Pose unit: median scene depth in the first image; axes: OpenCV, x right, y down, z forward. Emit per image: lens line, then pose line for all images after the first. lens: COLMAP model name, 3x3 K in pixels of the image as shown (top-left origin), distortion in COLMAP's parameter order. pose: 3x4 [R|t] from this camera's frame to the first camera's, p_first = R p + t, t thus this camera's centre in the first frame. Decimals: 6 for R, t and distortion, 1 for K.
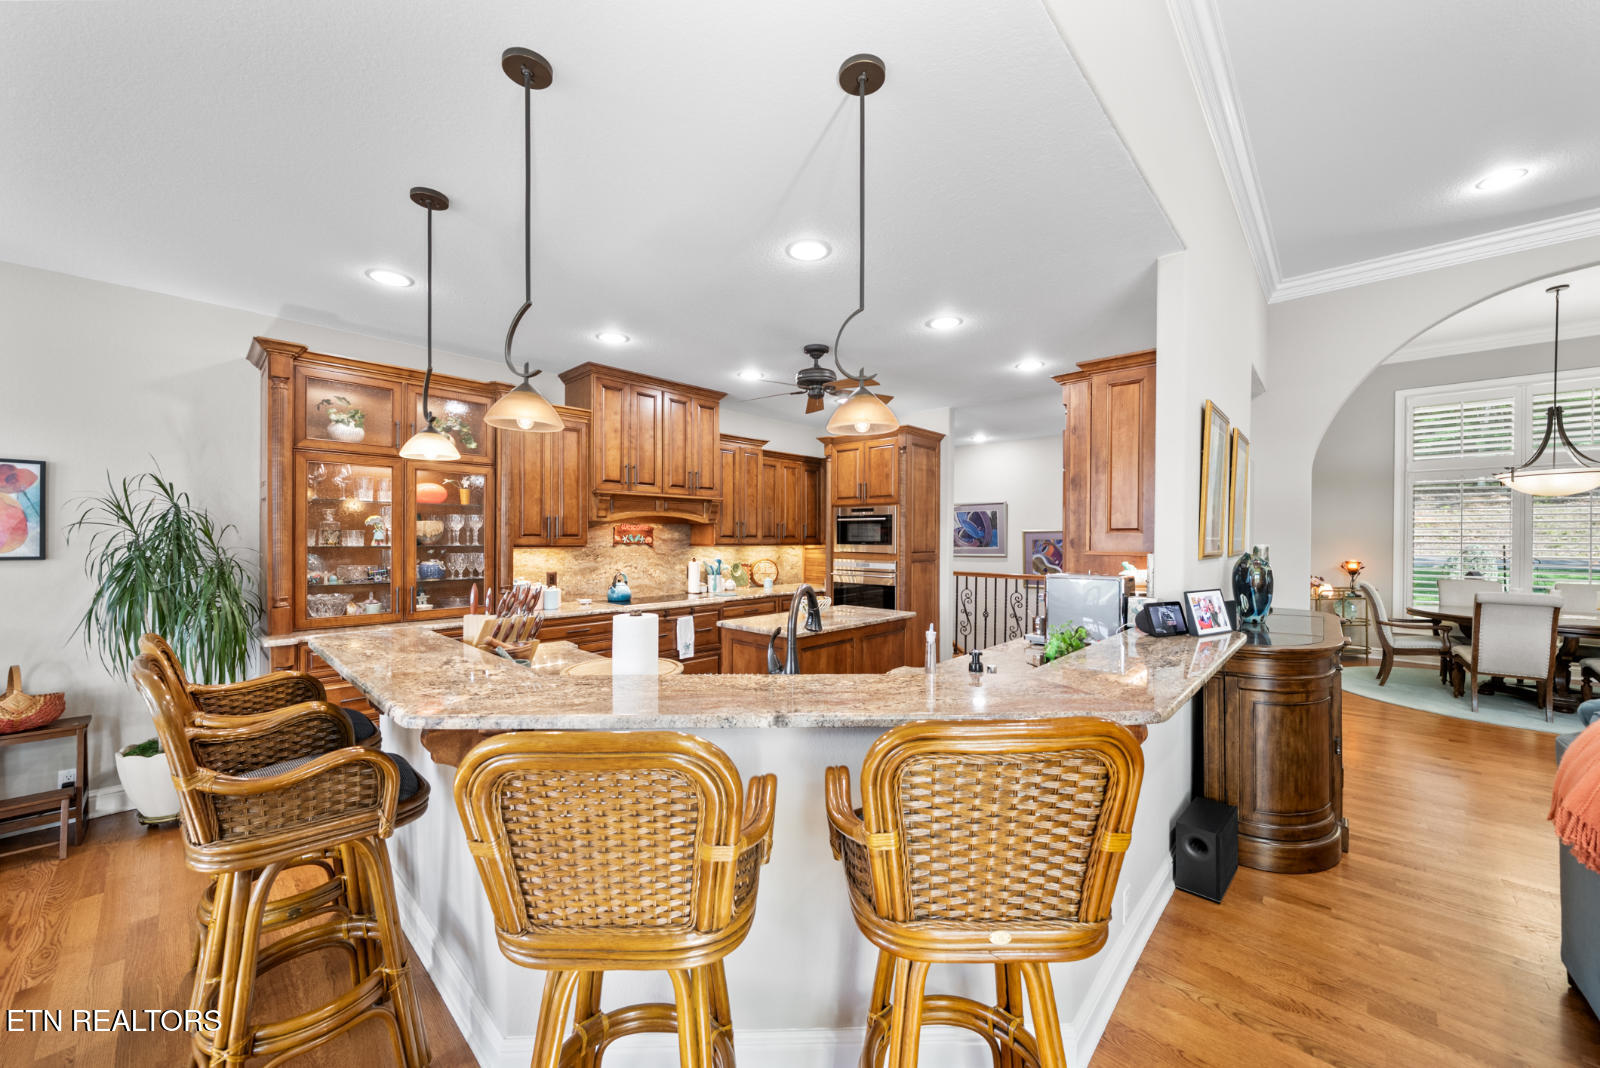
lens RADIAL K [[587.2, 0, 794.6], [0, 587.2, 542.1], [0, 0, 1]] dist [-0.004067, -0.000165]
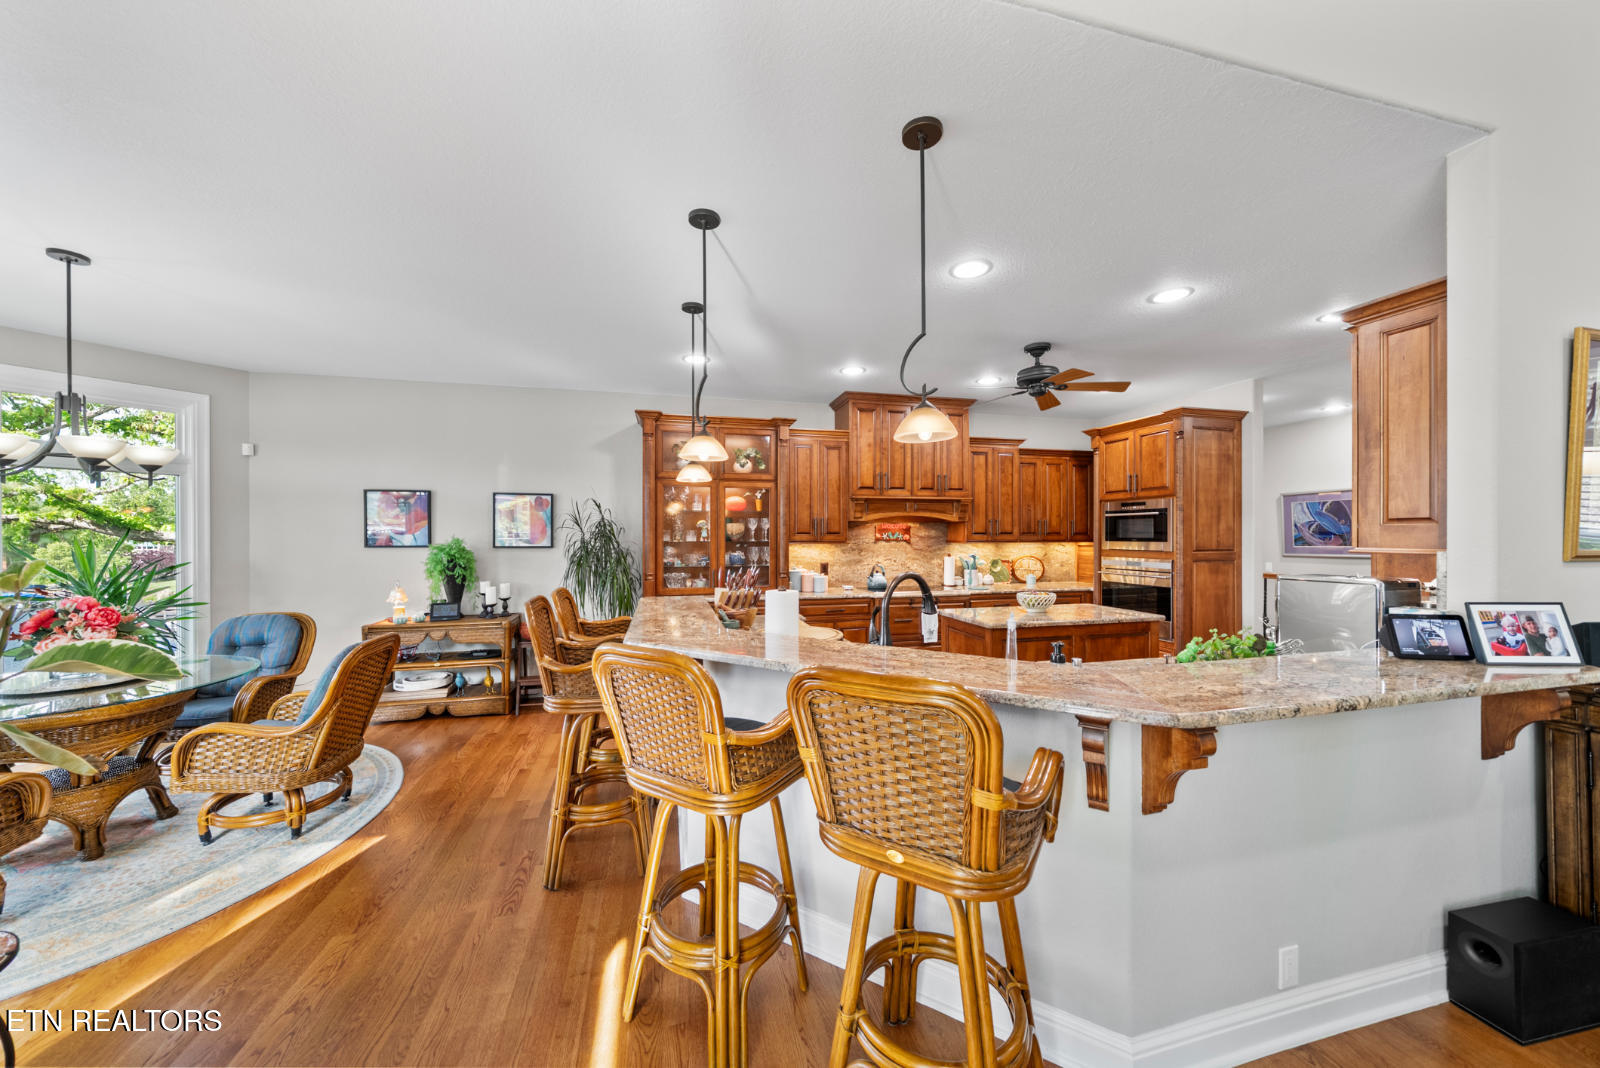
lens RADIAL K [[550.4, 0, 797.2], [0, 550.4, 536.9], [0, 0, 1]] dist [-0.003381, -0.000211]
pose [[0.841619, -0.002932, -0.540064, 0.160197], [-0.000729, 0.999978, -0.006566, 0.003498], [0.540072, 0.005920, 0.841598, -0.016828]]
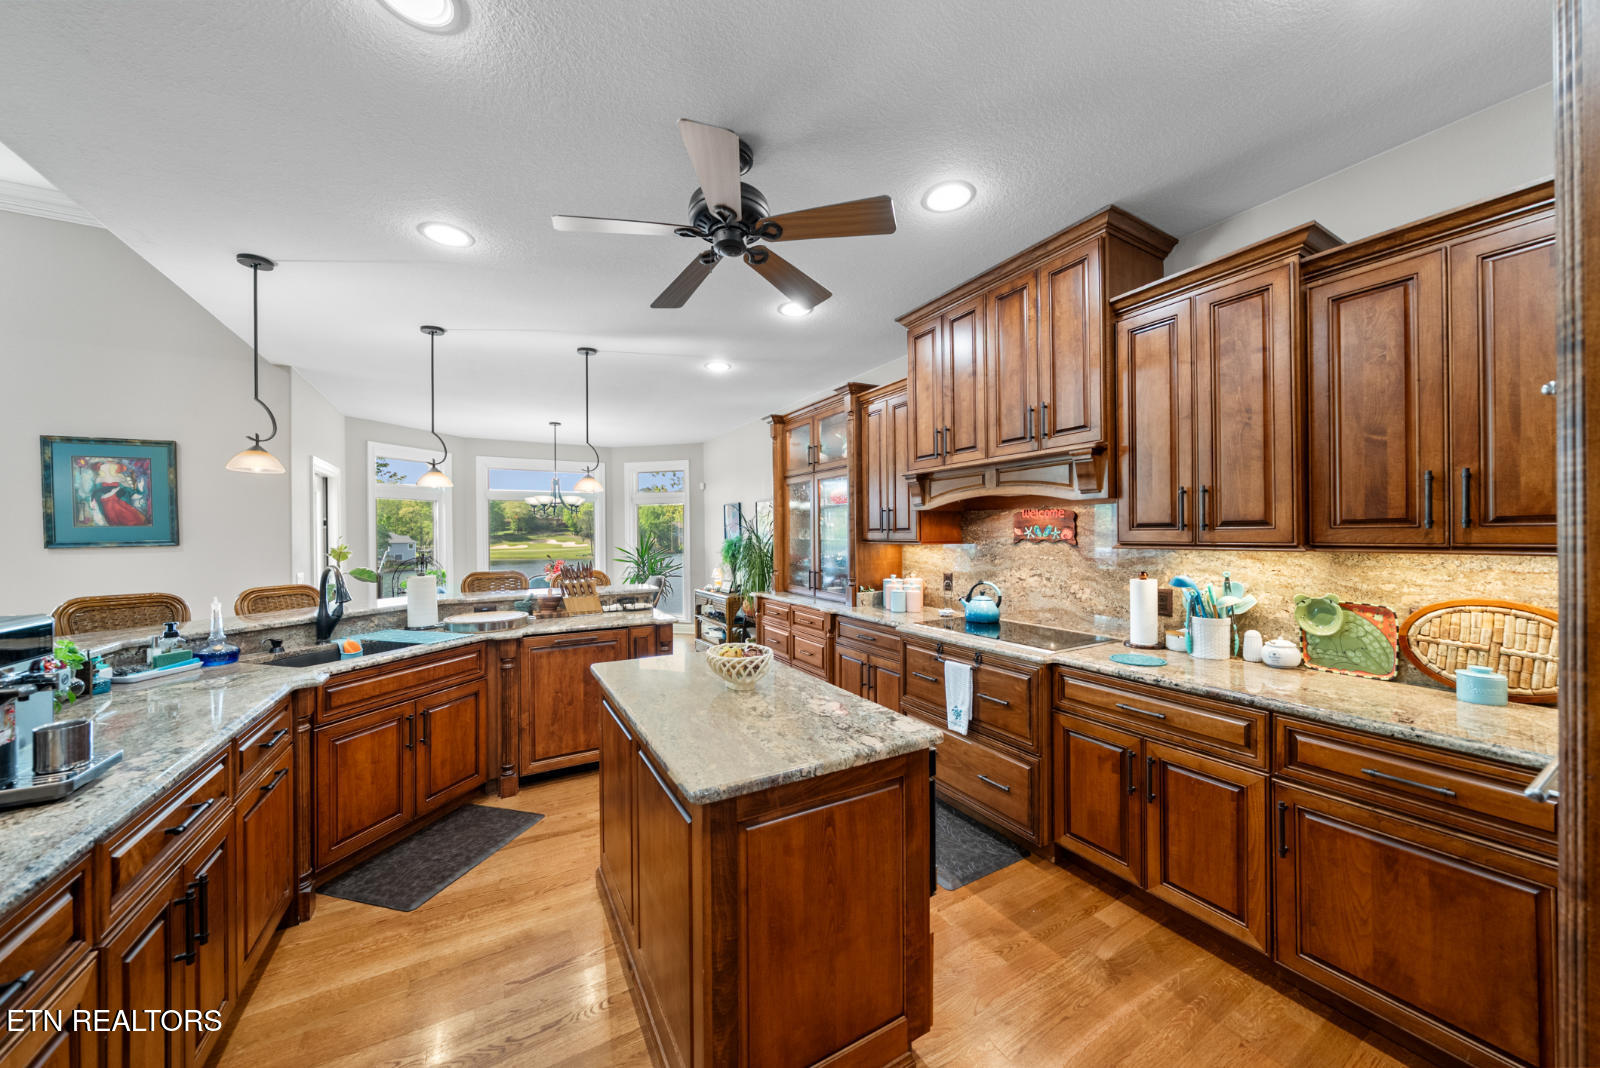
lens RADIAL K [[550.4, 0, 797.2], [0, 550.4, 536.9], [0, 0, 1]] dist [-0.003381, -0.000211]
pose [[-0.295392, 0.002912, -0.955372, 0.379082], [-0.002053, 0.999991, 0.003682, -0.002696], [0.955374, 0.003050, -0.295383, 0.960830]]
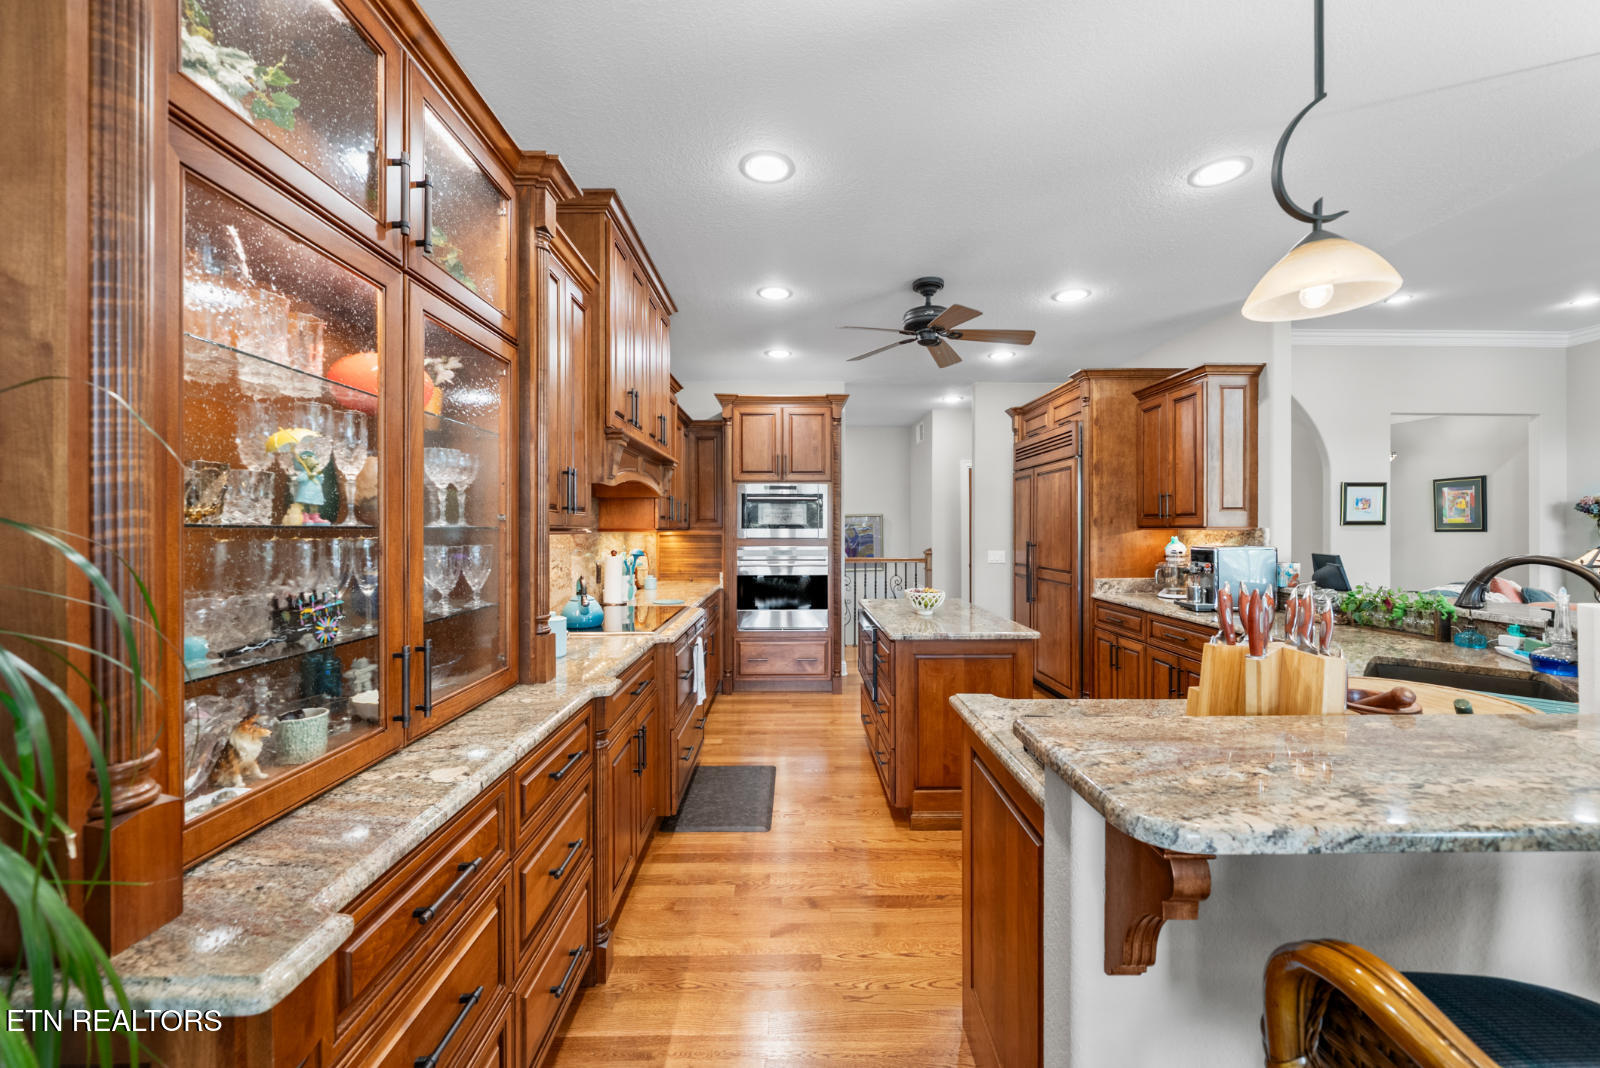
lens RADIAL K [[599.8, 0, 798.2], [0, 599.8, 528.6], [0, 0, 1]] dist [-0.002236, -0.000103]
pose [[0.716566, -0.006053, 0.697493, -0.541846], [0.011114, 0.999934, -0.002740, 0.008156], [-0.697431, 0.009715, 0.716587, 0.426804]]
